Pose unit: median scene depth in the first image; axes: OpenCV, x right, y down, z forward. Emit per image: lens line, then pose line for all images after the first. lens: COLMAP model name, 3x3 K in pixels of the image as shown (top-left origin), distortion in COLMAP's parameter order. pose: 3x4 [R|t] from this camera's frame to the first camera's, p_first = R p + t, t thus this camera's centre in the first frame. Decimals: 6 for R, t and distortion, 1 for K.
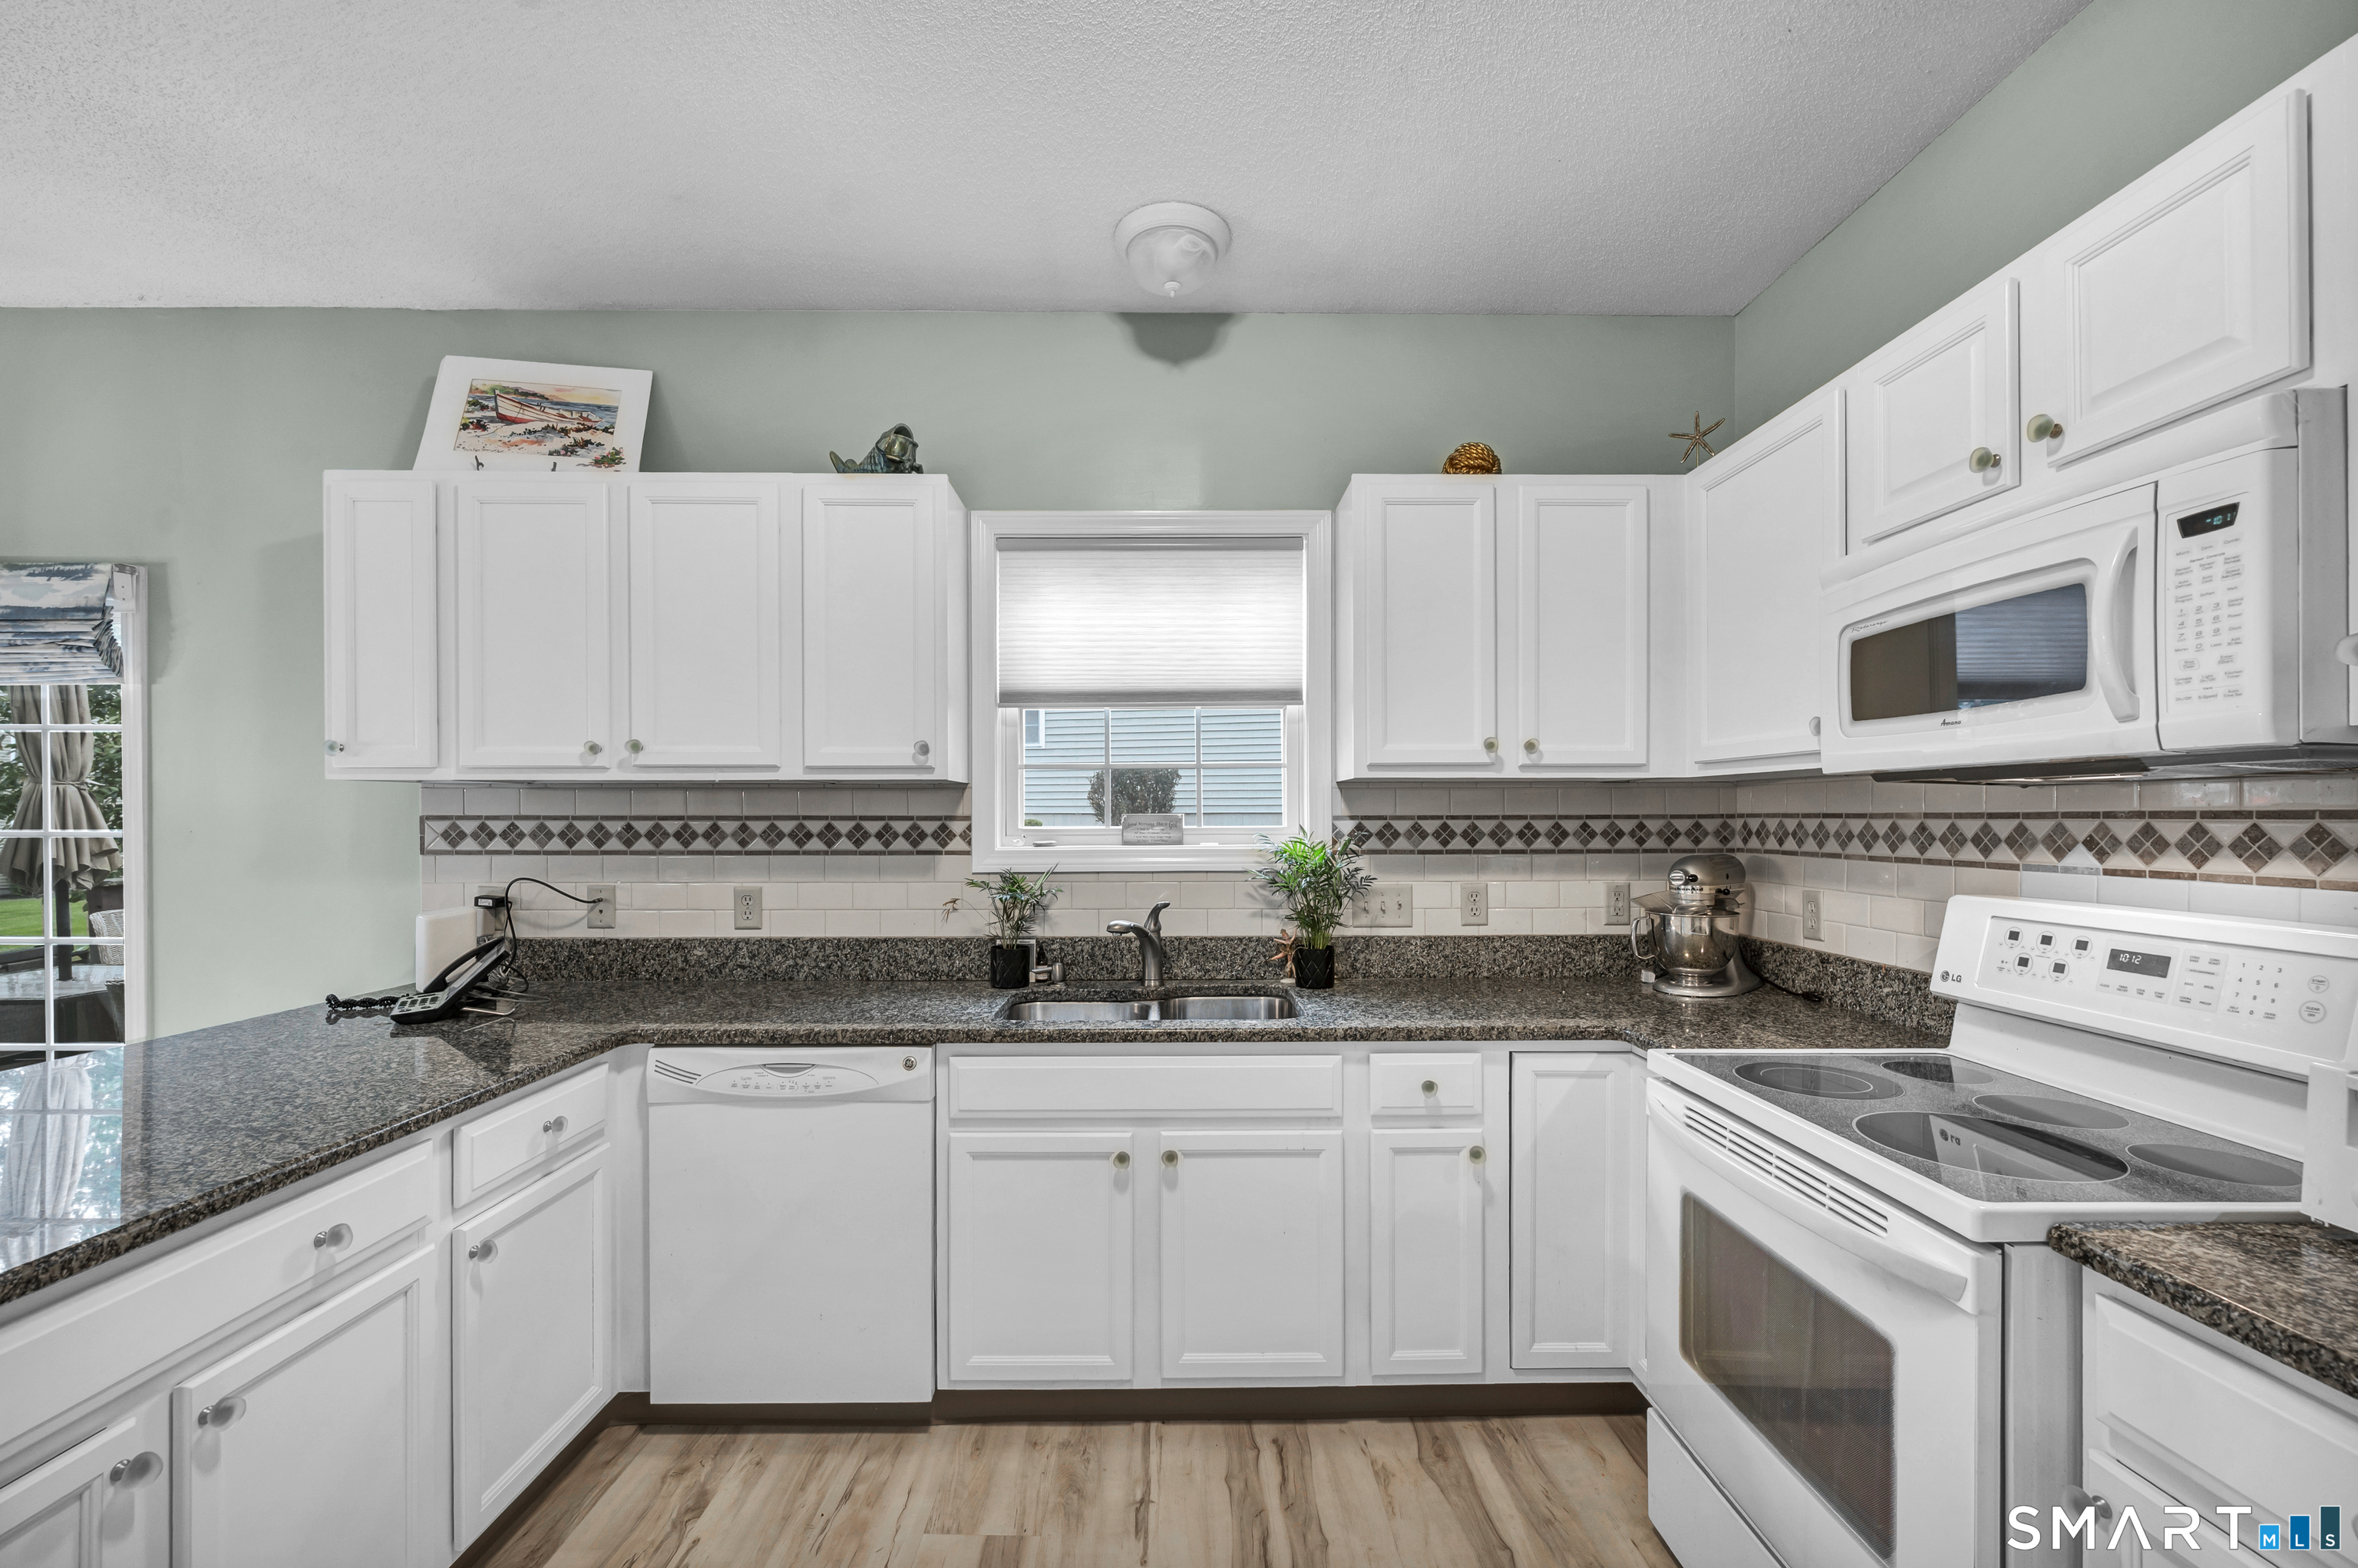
lens RADIAL K [[962.6, 0, 1182.8], [0, 962.6, 816.4], [0, 0, 1]] dist [-0.002083, 0.000669]
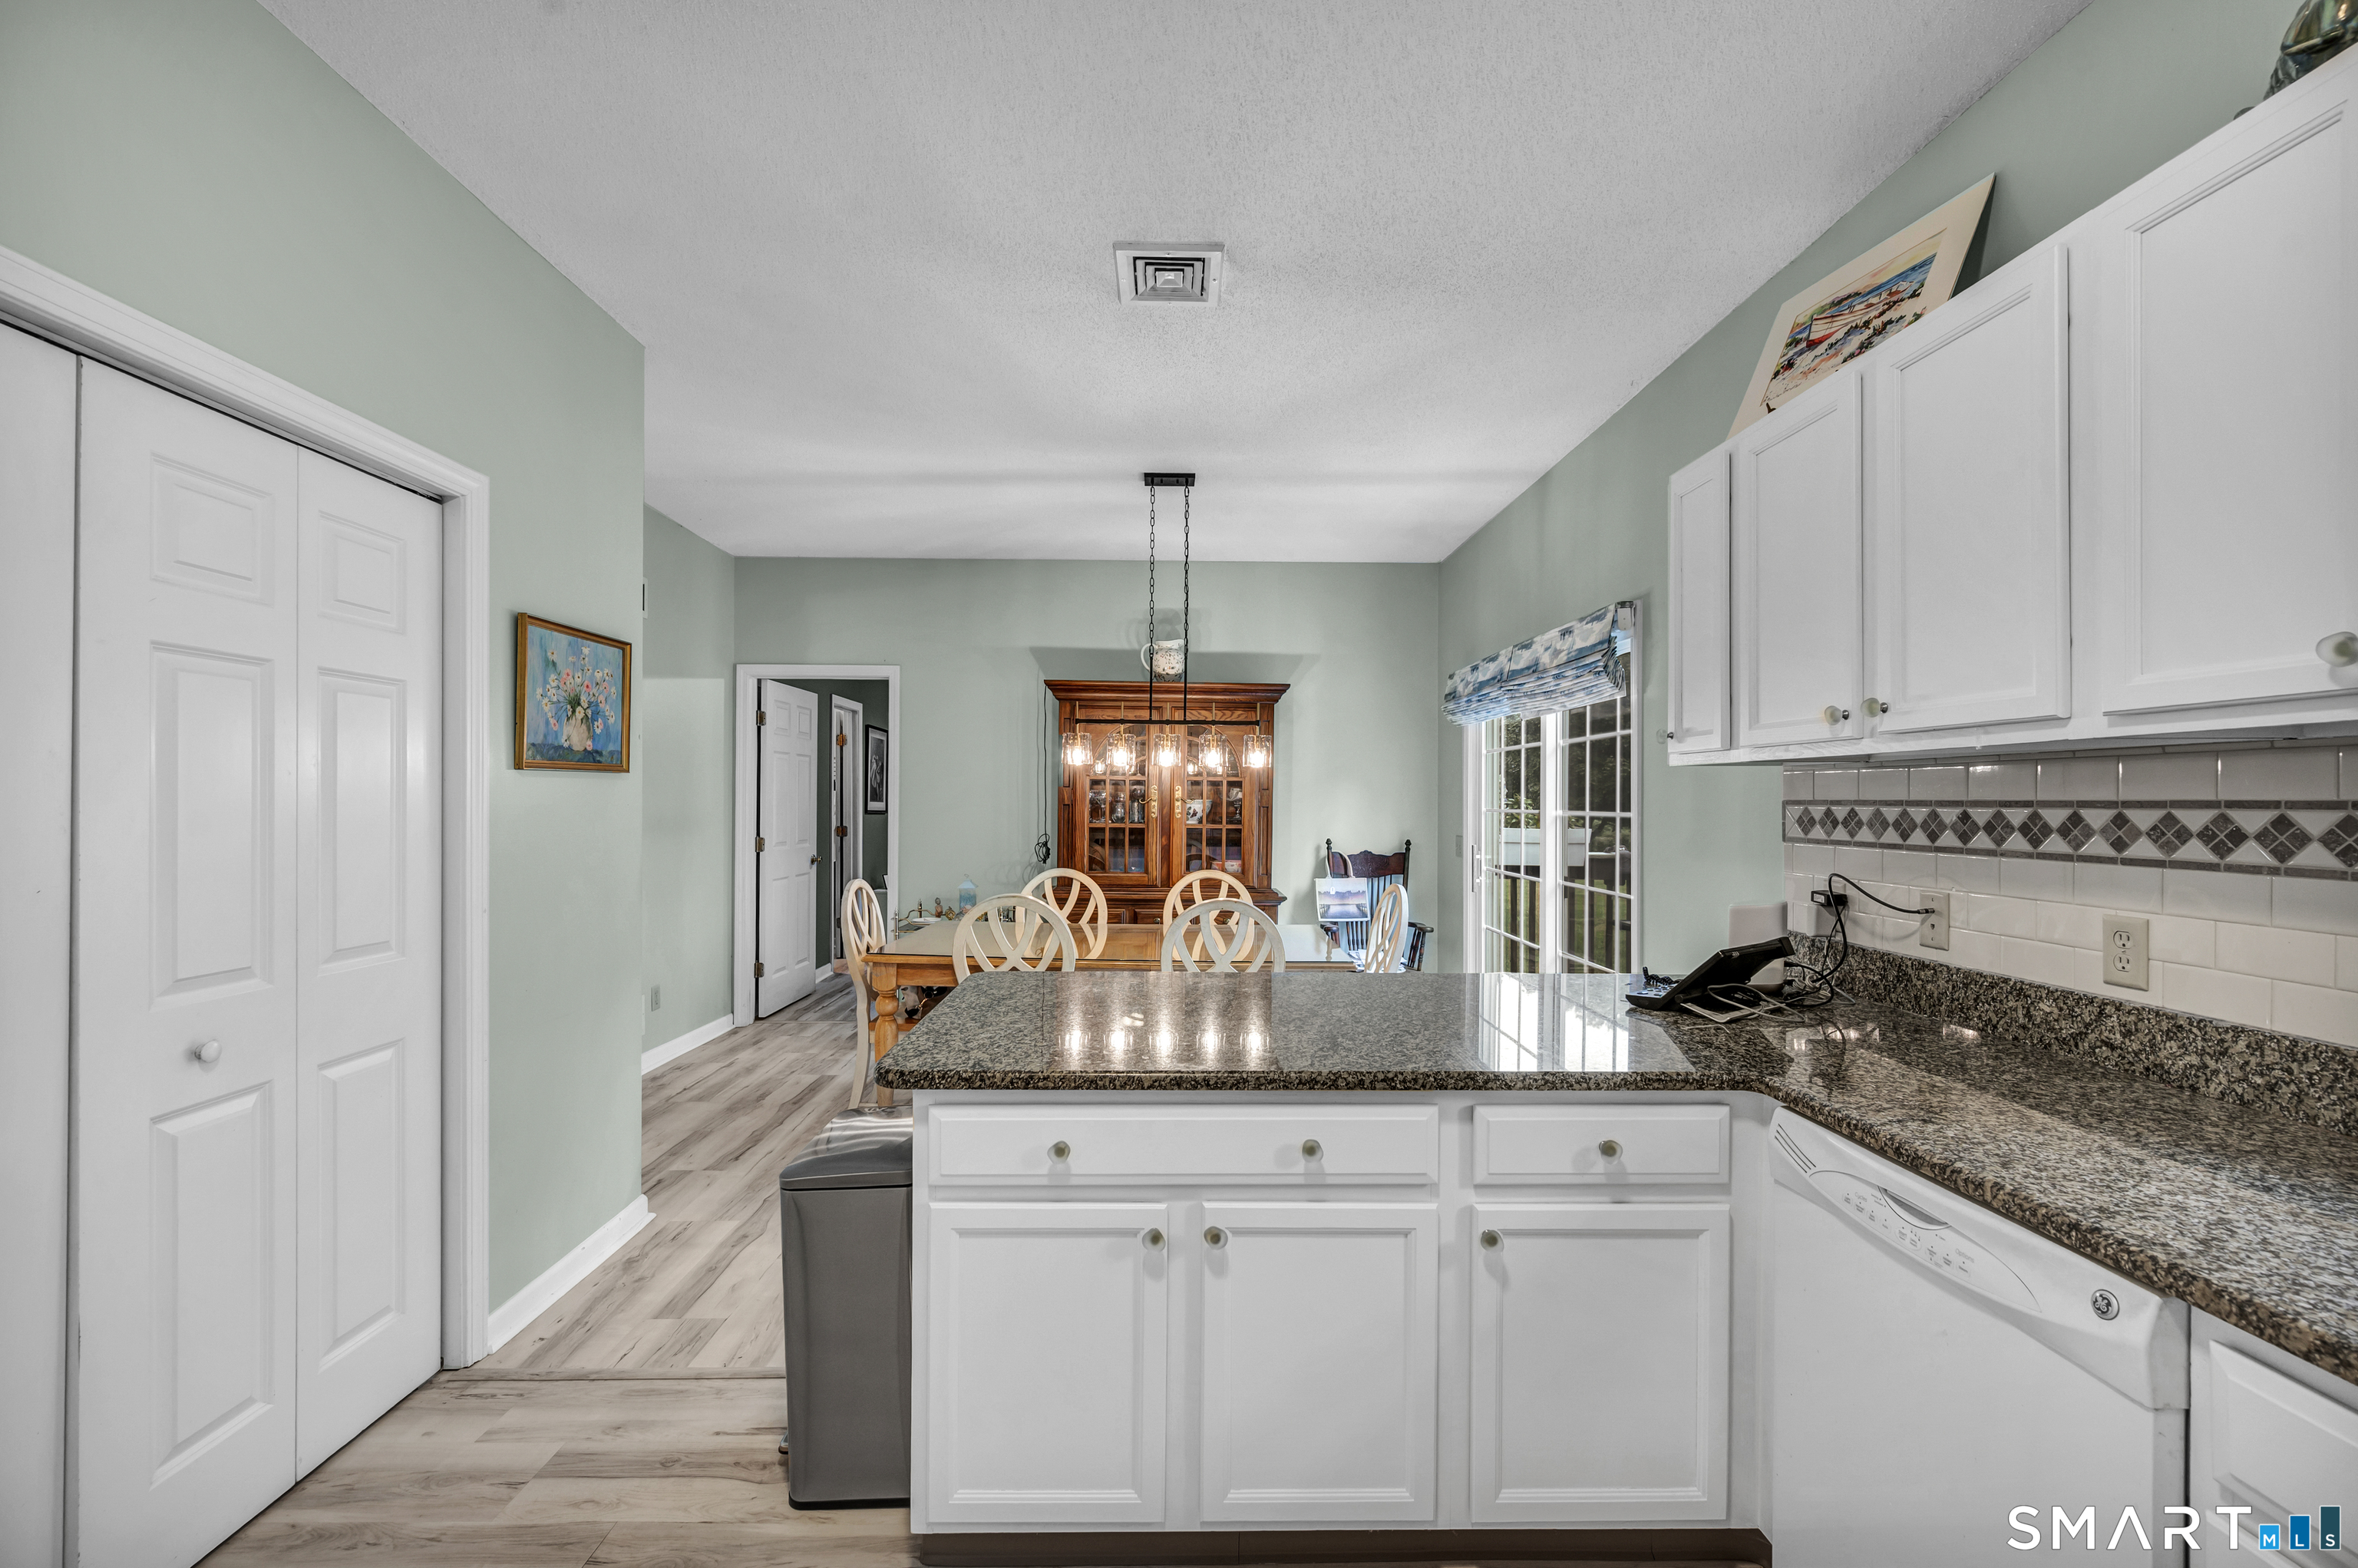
lens RADIAL K [[962.6, 0, 1183.6], [0, 962.6, 803.9], [0, 0, 1]] dist [-0.002083, 0.000669]
pose [[0.008166, 0.003531, -0.999960, 0.152601], [-0.003569, 0.999987, 0.003502, 0.001505], [0.999960, 0.003540, 0.008179, 0.400865]]
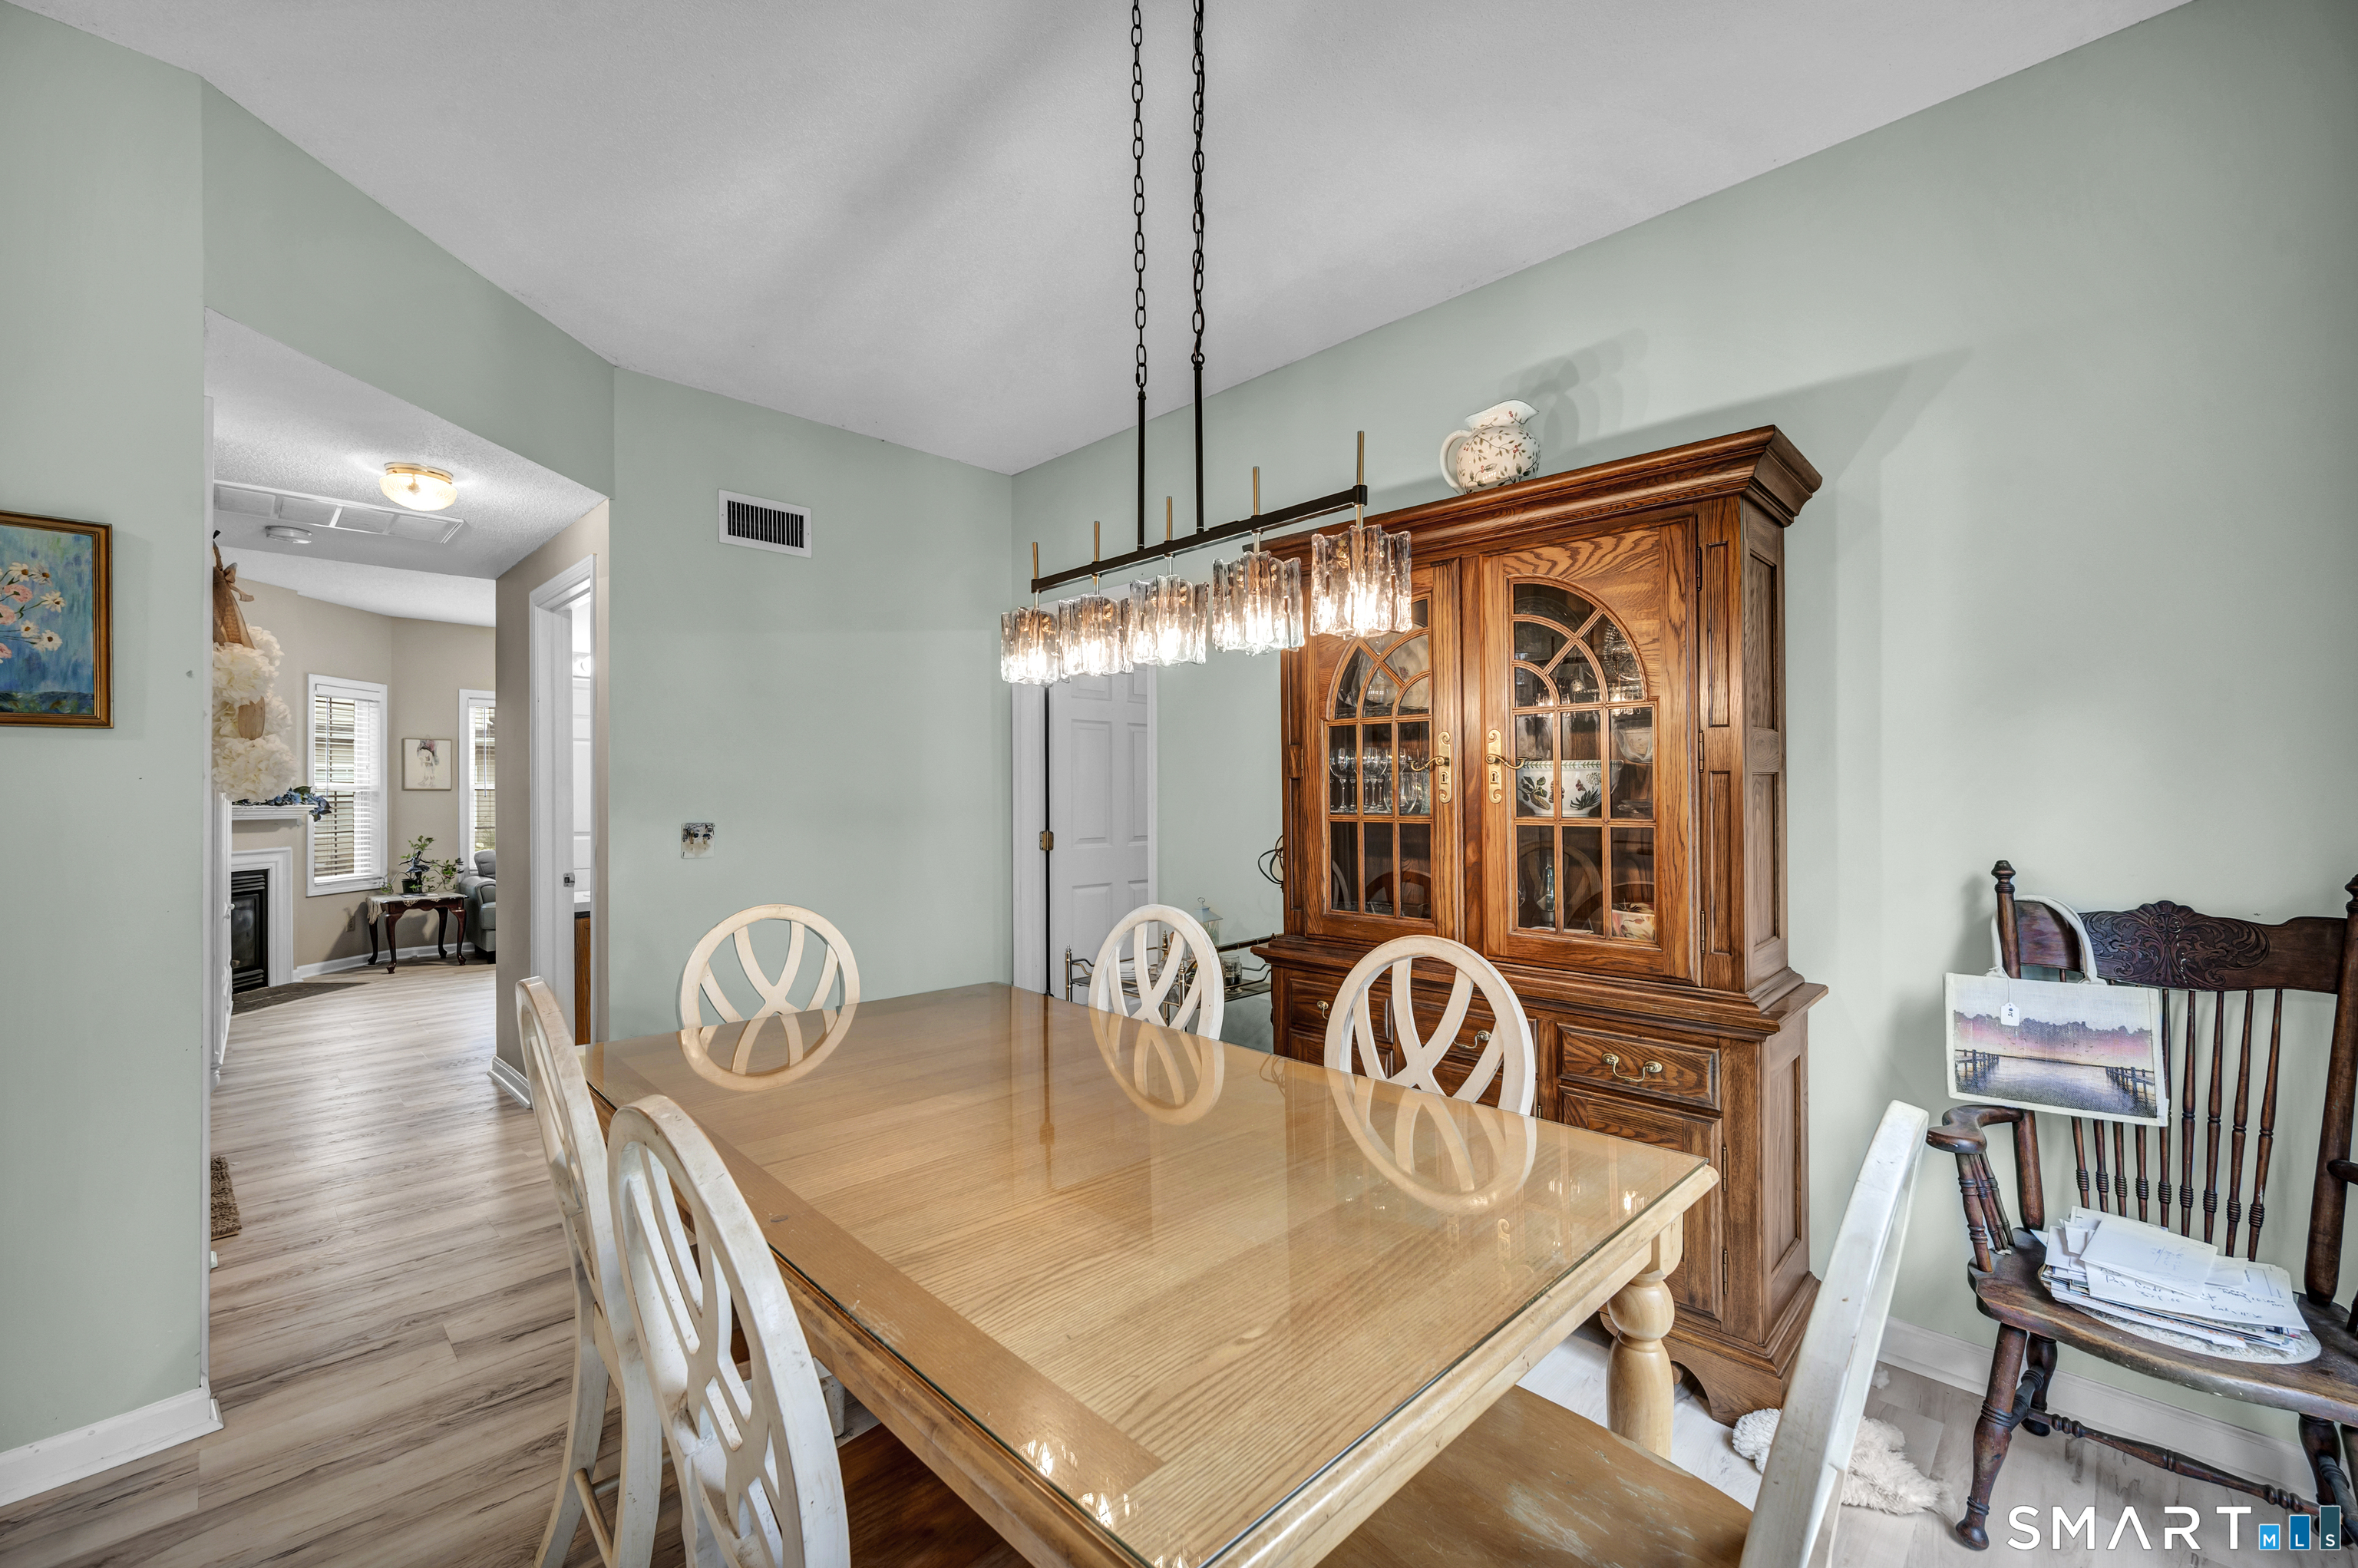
lens RADIAL K [[962.6, 0, 1191.3], [0, 962.6, 778.8], [0, 0, 1]] dist [-0.002083, 0.000669]
pose [[-0.707523, -0.006201, -0.706663, -0.255760], [0.008916, 0.999804, -0.017700, 0.011035], [0.706634, -0.018824, -0.707329, 0.549982]]
